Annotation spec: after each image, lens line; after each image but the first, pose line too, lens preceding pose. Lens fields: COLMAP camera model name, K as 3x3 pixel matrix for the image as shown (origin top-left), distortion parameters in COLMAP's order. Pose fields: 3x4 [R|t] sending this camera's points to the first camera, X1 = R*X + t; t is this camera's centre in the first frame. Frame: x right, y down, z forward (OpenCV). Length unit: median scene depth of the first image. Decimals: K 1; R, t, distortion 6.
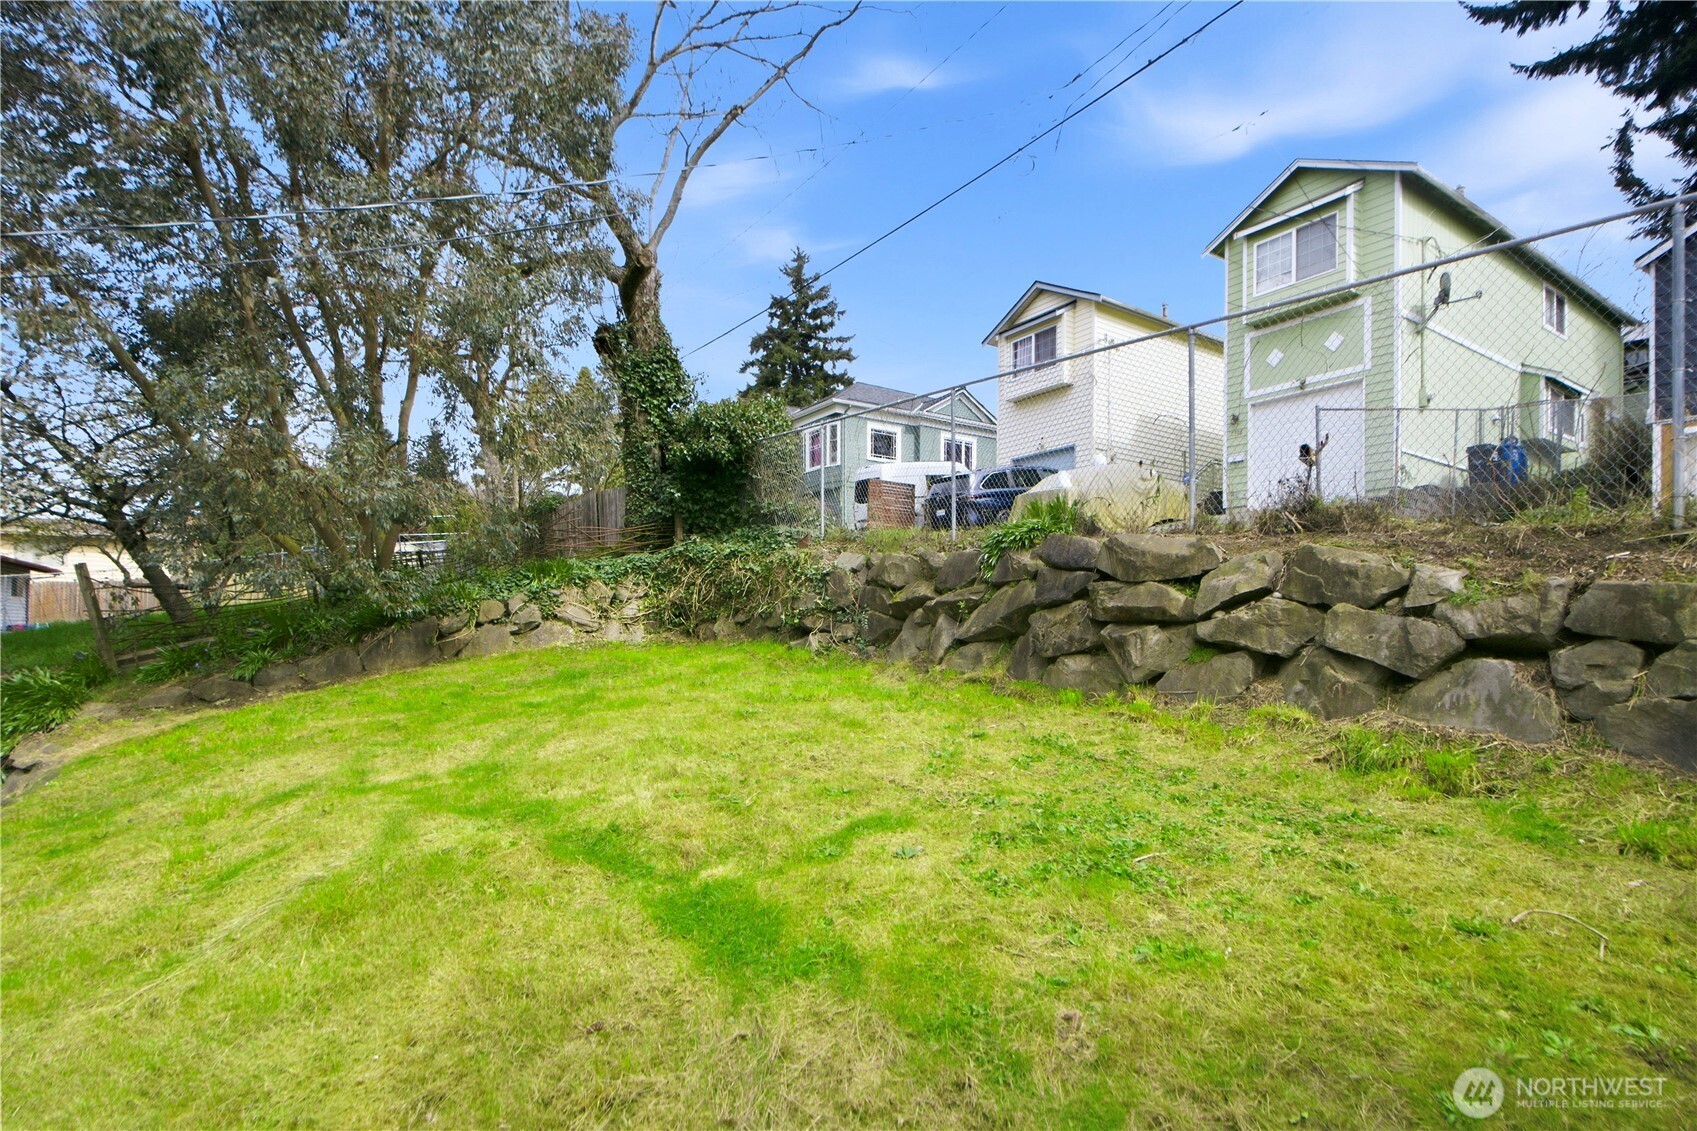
lens RADIAL K [[800.9, 0, 890.1], [0, 800.9, 620.6], [0, 0, 1]] dist [-0.001885, -0.000797]
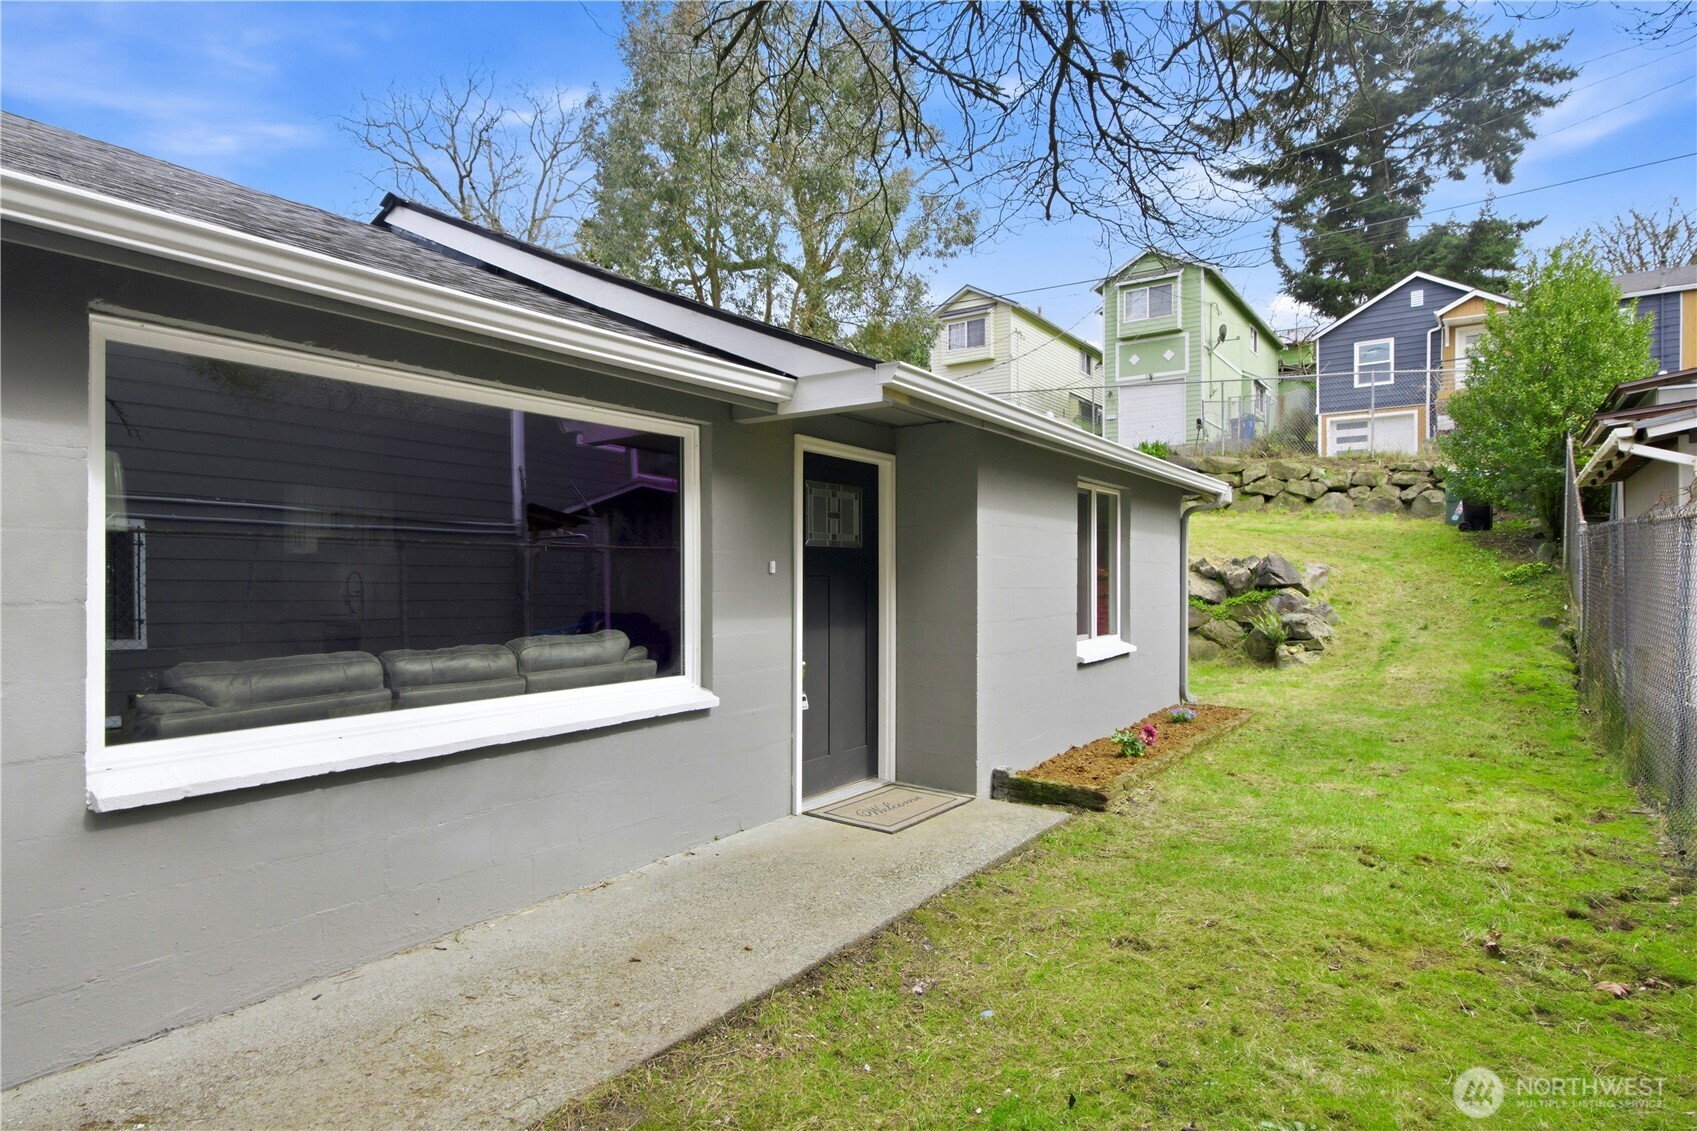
lens RADIAL K [[900.4, 0, 846.3], [0, 900.4, 559.7], [0, 0, 1]] dist [0.006929, 0.000691]
pose [[0.934244, -0.005596, 0.356590, -0.862824], [0.006535, 0.999978, -0.001429, 0.105969], [-0.356574, 0.003666, 0.934260, -0.634335]]
